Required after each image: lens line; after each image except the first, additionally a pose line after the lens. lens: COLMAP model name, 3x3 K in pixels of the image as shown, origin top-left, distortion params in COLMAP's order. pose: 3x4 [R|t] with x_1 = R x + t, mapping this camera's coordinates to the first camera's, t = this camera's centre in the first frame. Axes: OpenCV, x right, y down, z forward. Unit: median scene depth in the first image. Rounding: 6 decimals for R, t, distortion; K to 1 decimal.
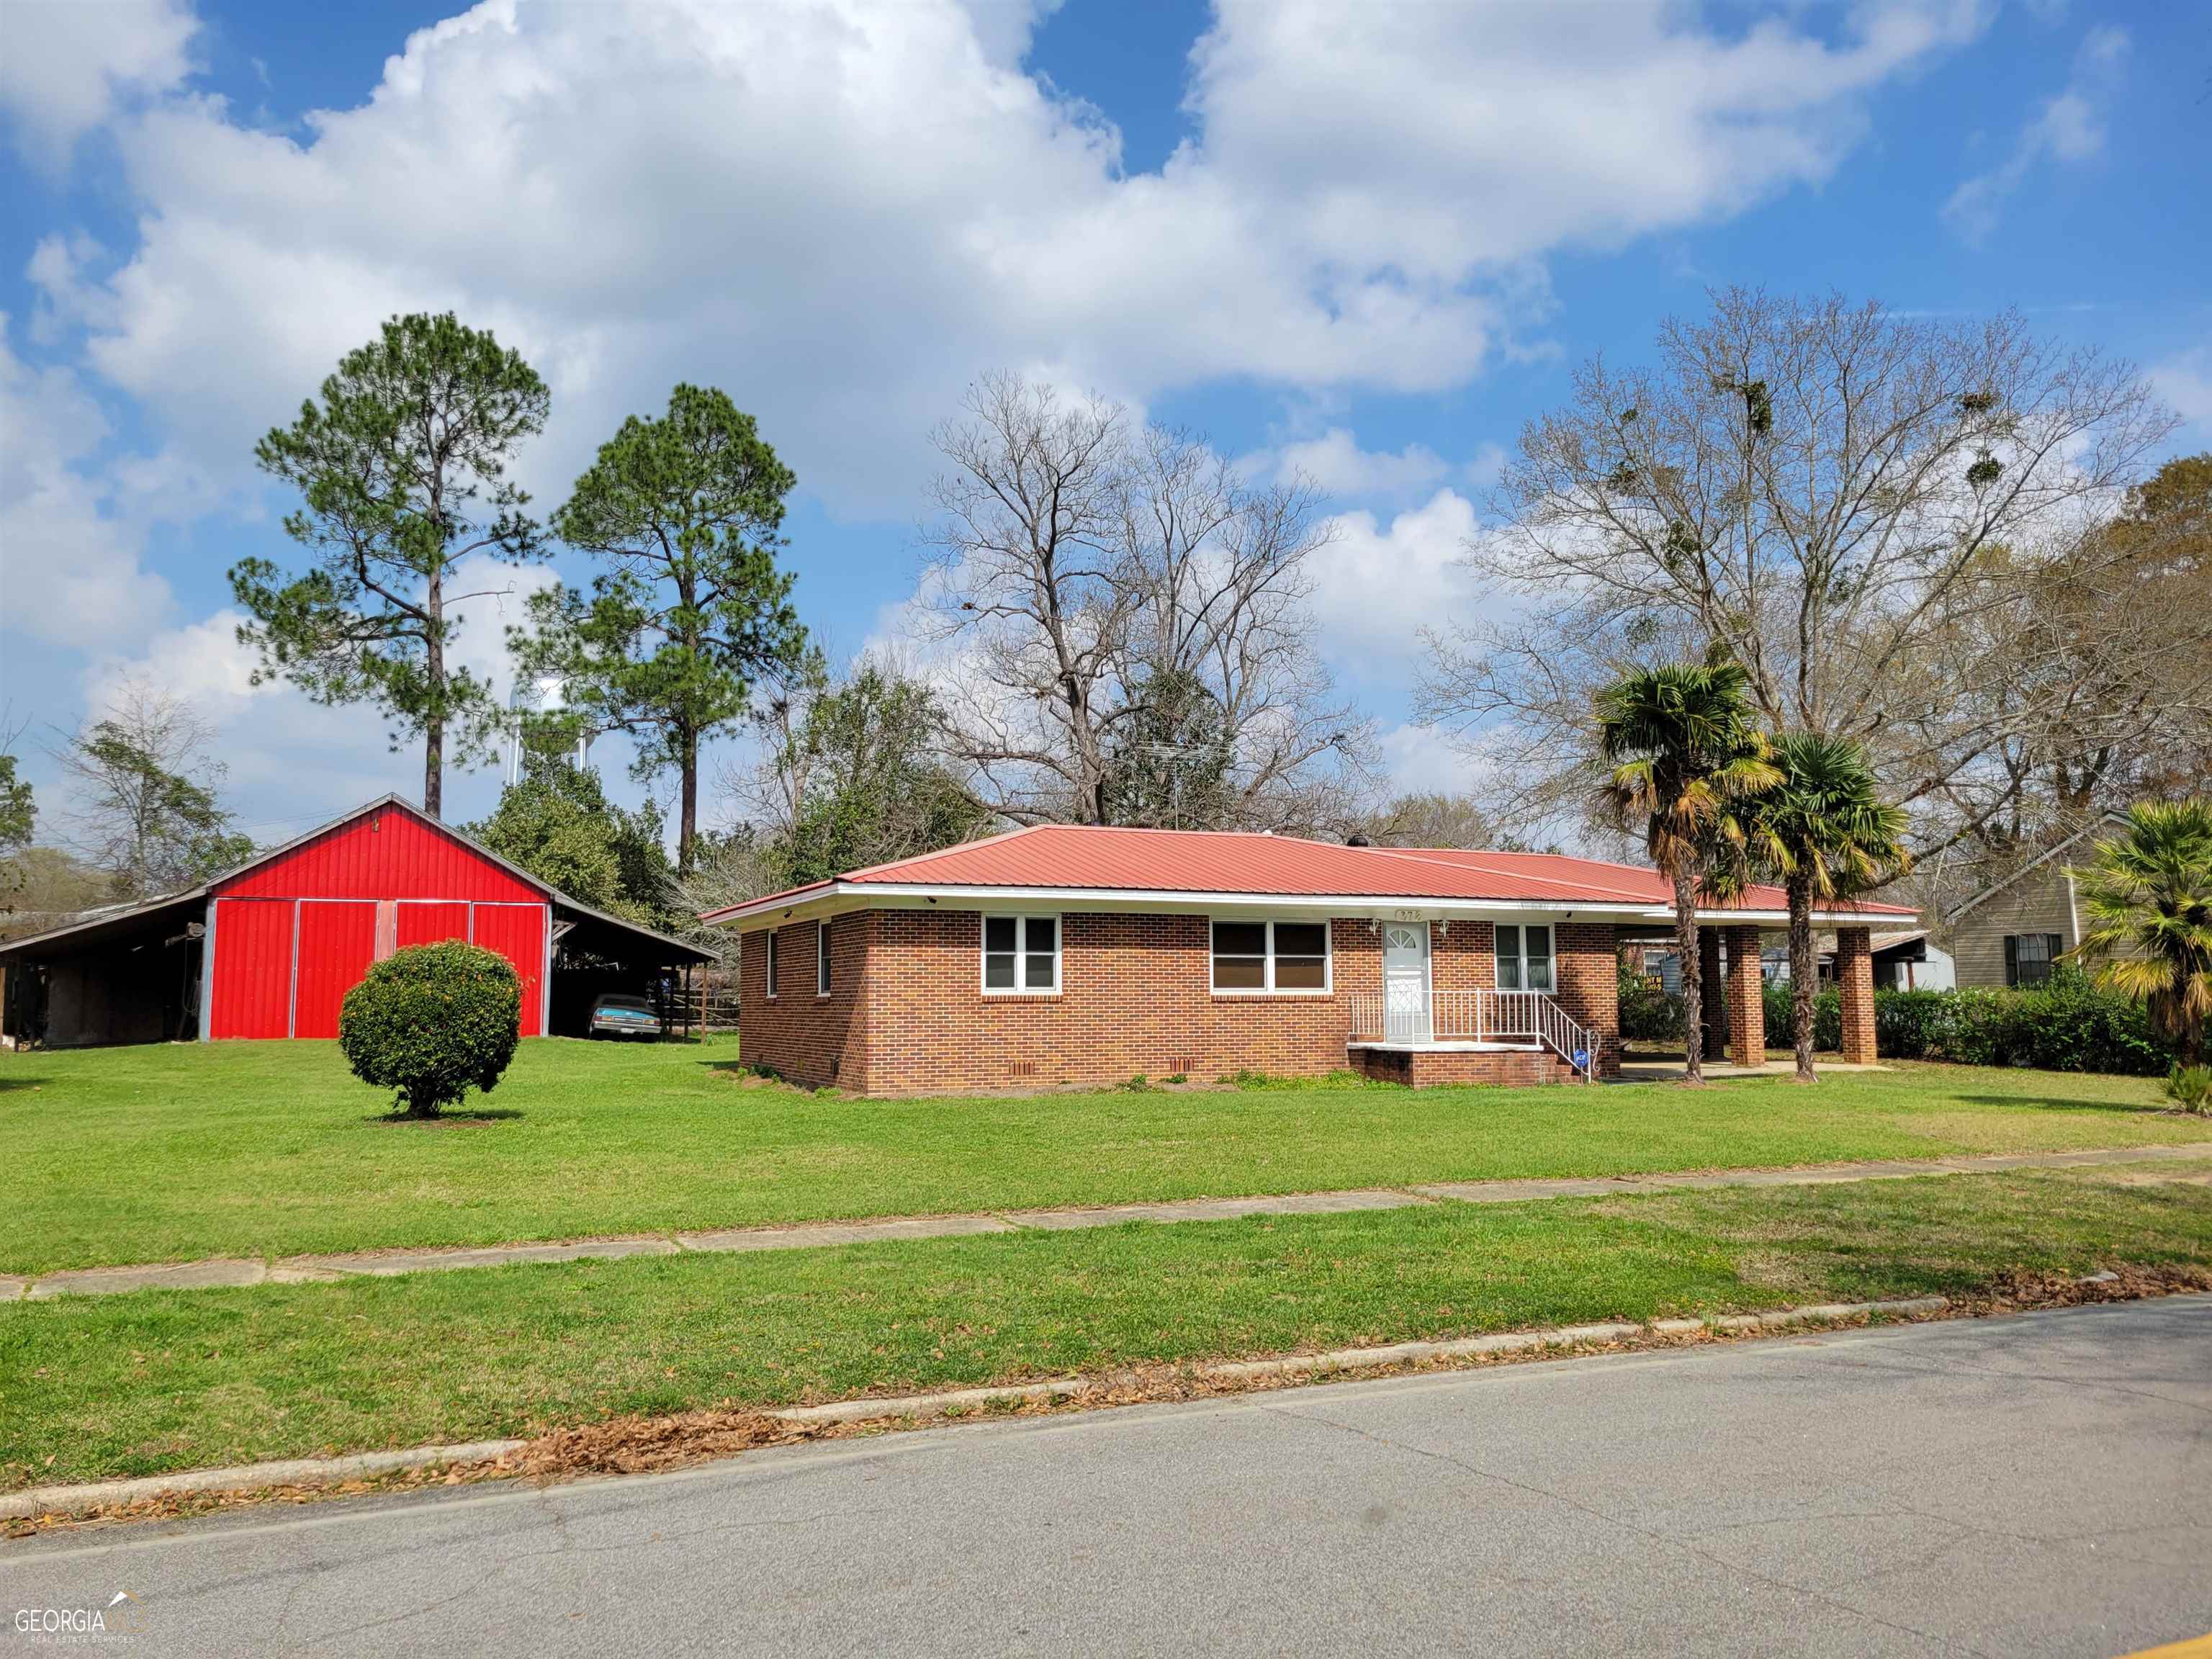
lens RADIAL K [[1700.6, 0, 1091.8], [0, 1700.6, 824.1], [0, 0, 1]] dist [0.056097, -0.040365]
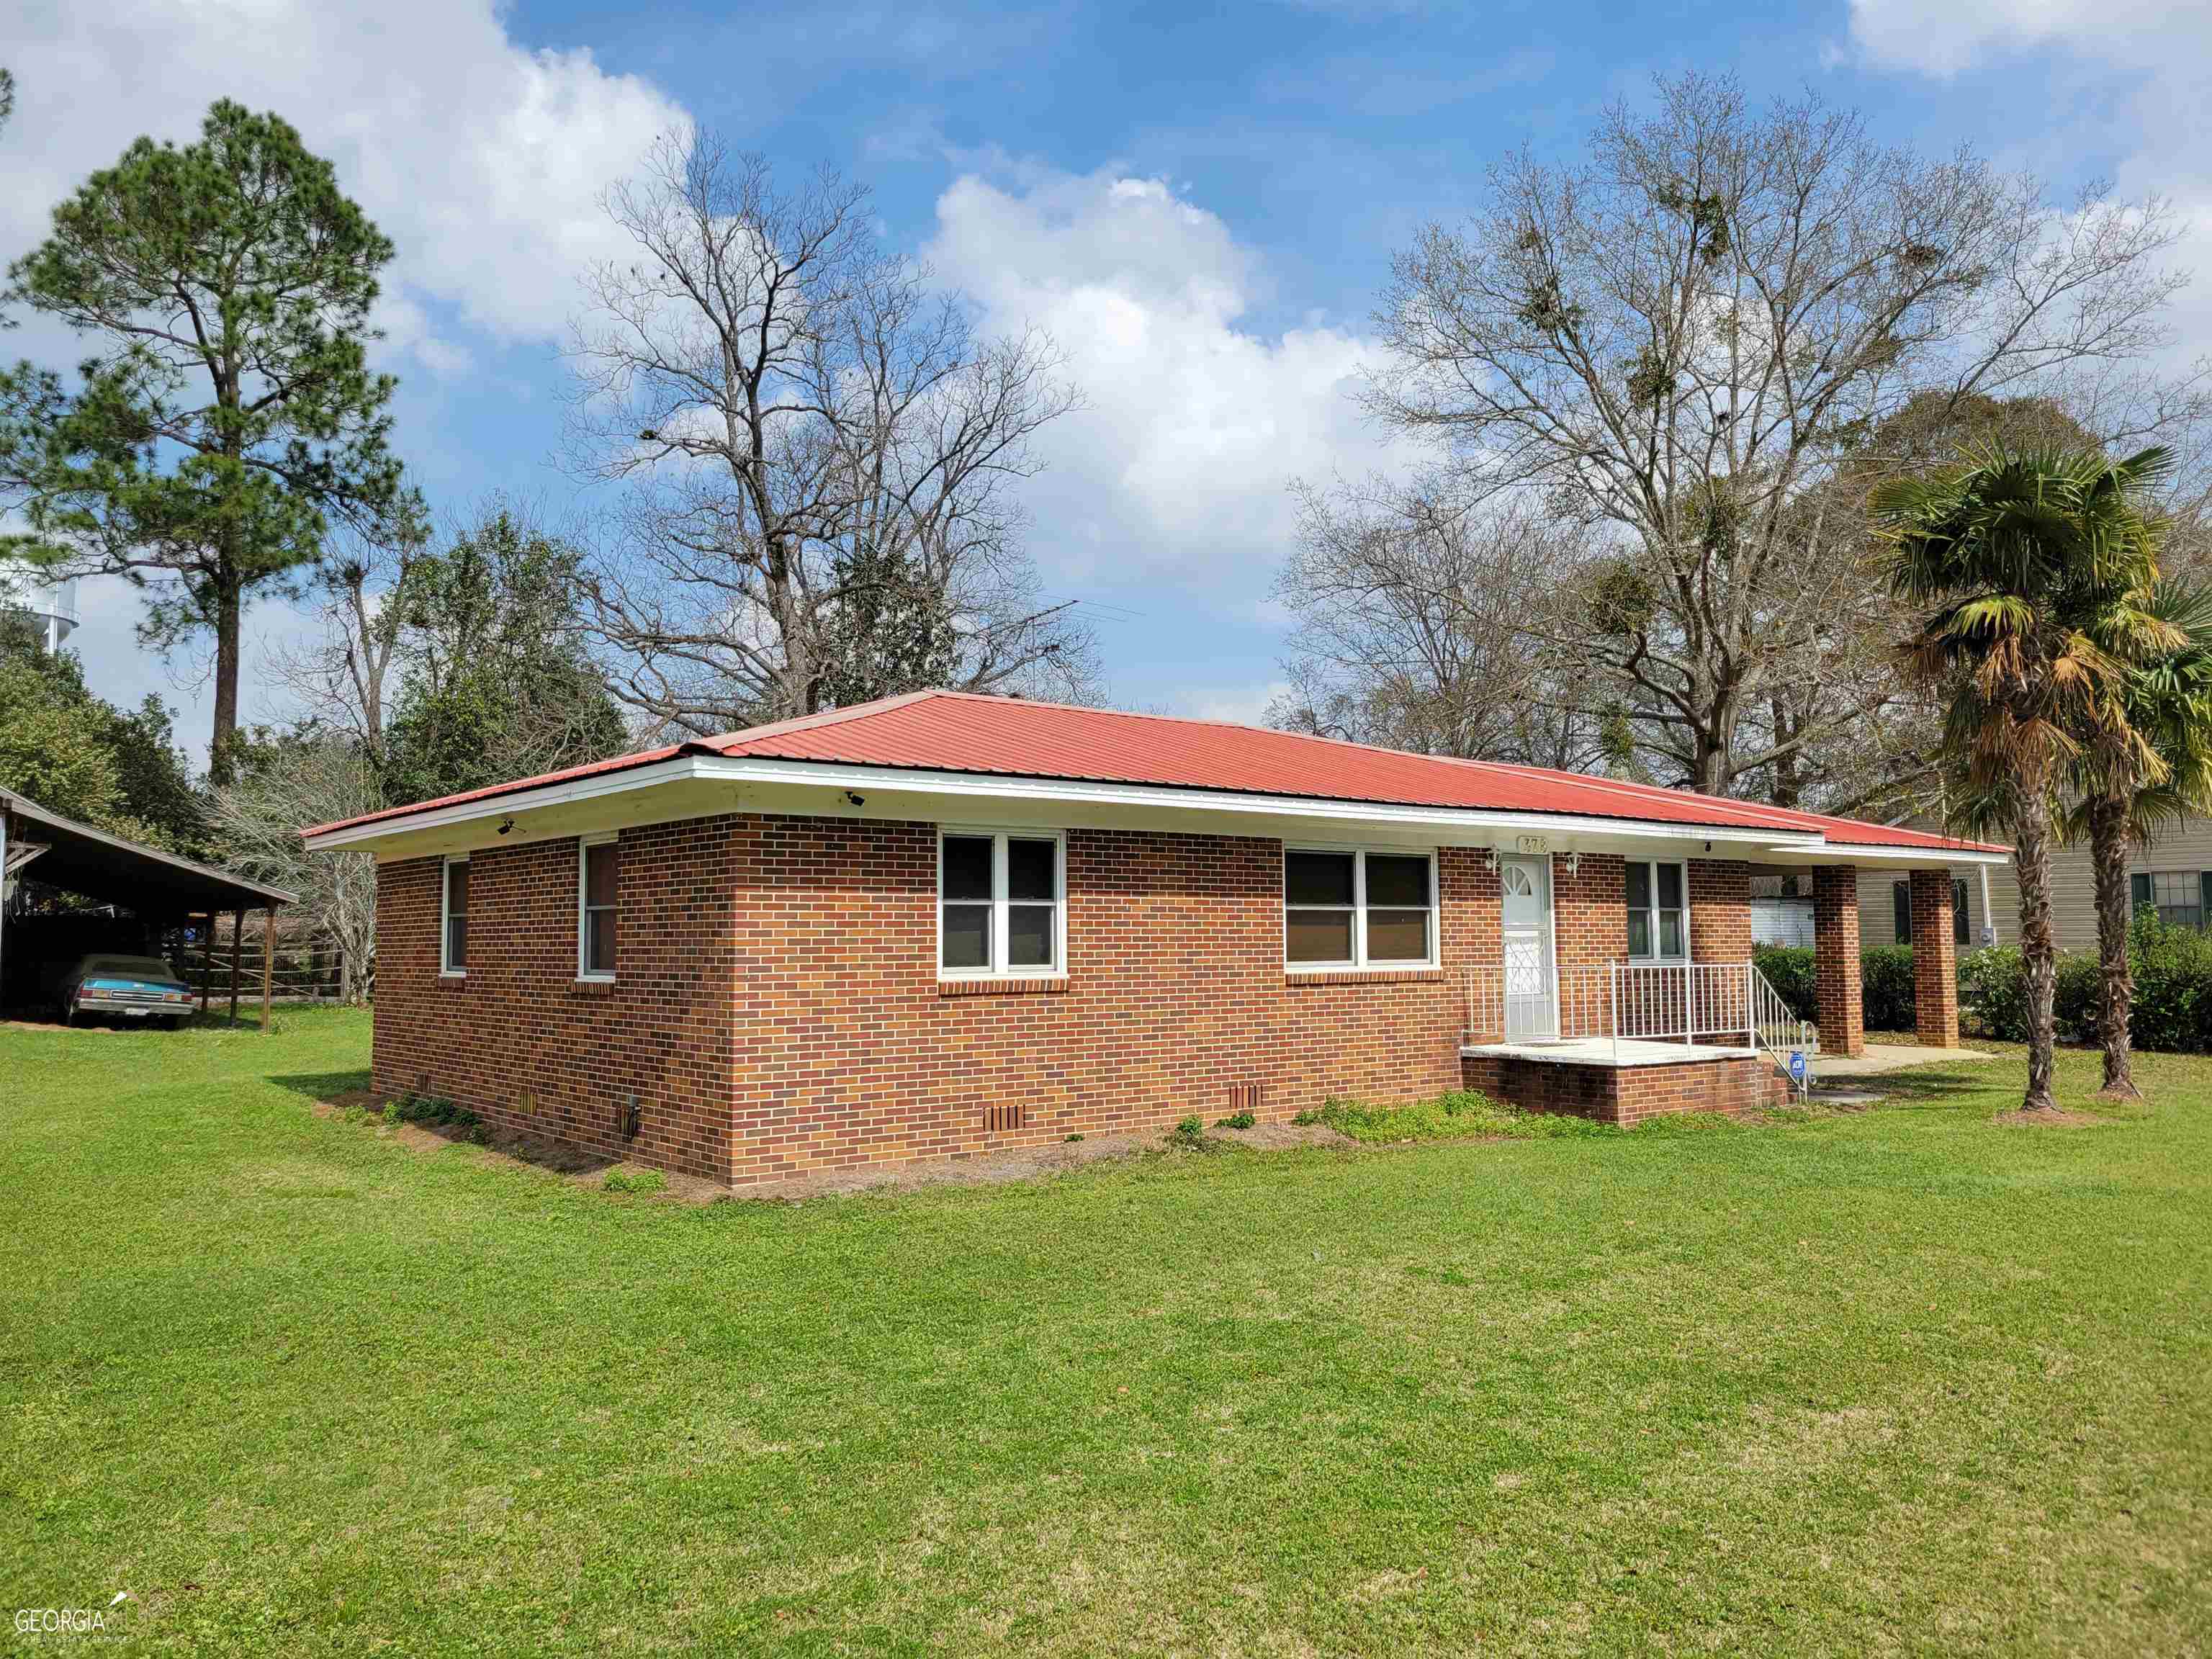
lens RADIAL K [[1677.2, 0, 1107.4], [0, 1677.2, 797.8], [0, 0, 1]] dist [0.059140, -0.031885]
pose [[0.964733, 0.020257, 0.262450, -0.089351], [-0.025373, 0.999548, 0.016120, 0.019802], [-0.262005, -0.022211, 0.964811, 0.285189]]
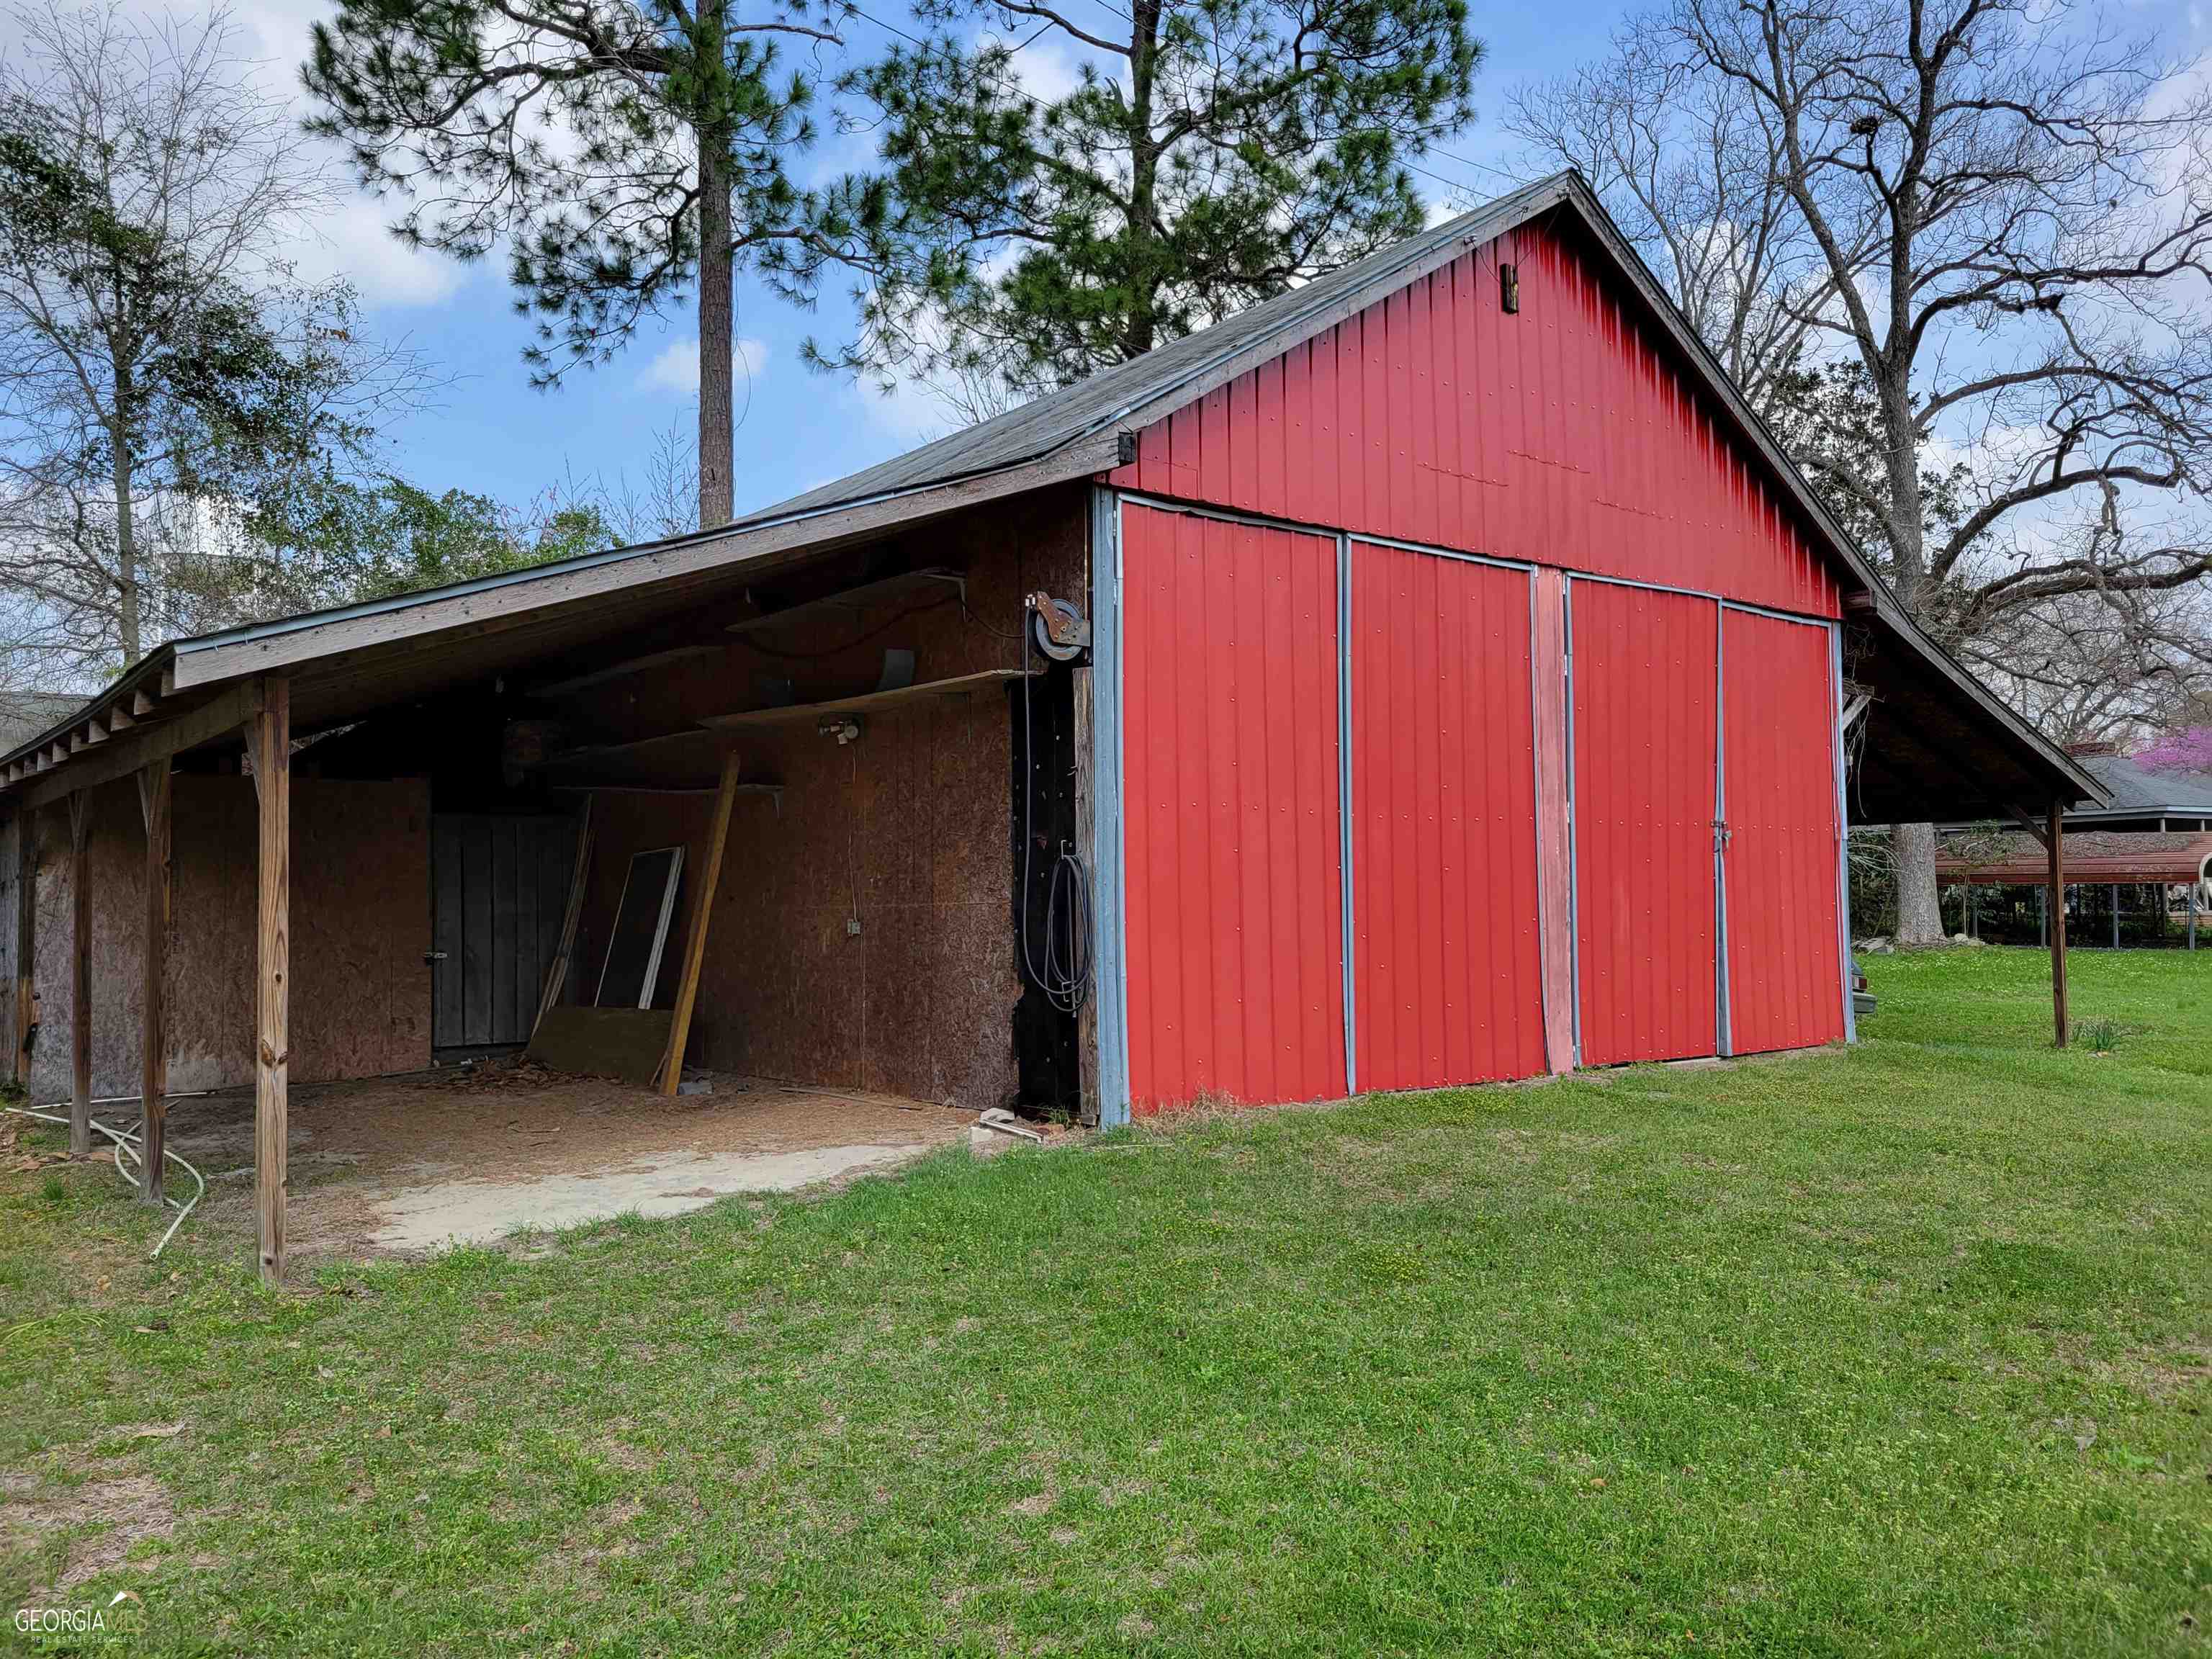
lens RADIAL K [[1660.1, 0, 1075.7], [0, 1660.1, 821.3], [0, 0, 1]] dist [0.047536, -0.030742]
pose [[0.968342, 0.008012, 0.249500, -0.533922], [-0.020394, 0.998683, 0.047083, 0.071630], [-0.248794, -0.050681, 0.967229, 0.734321]]
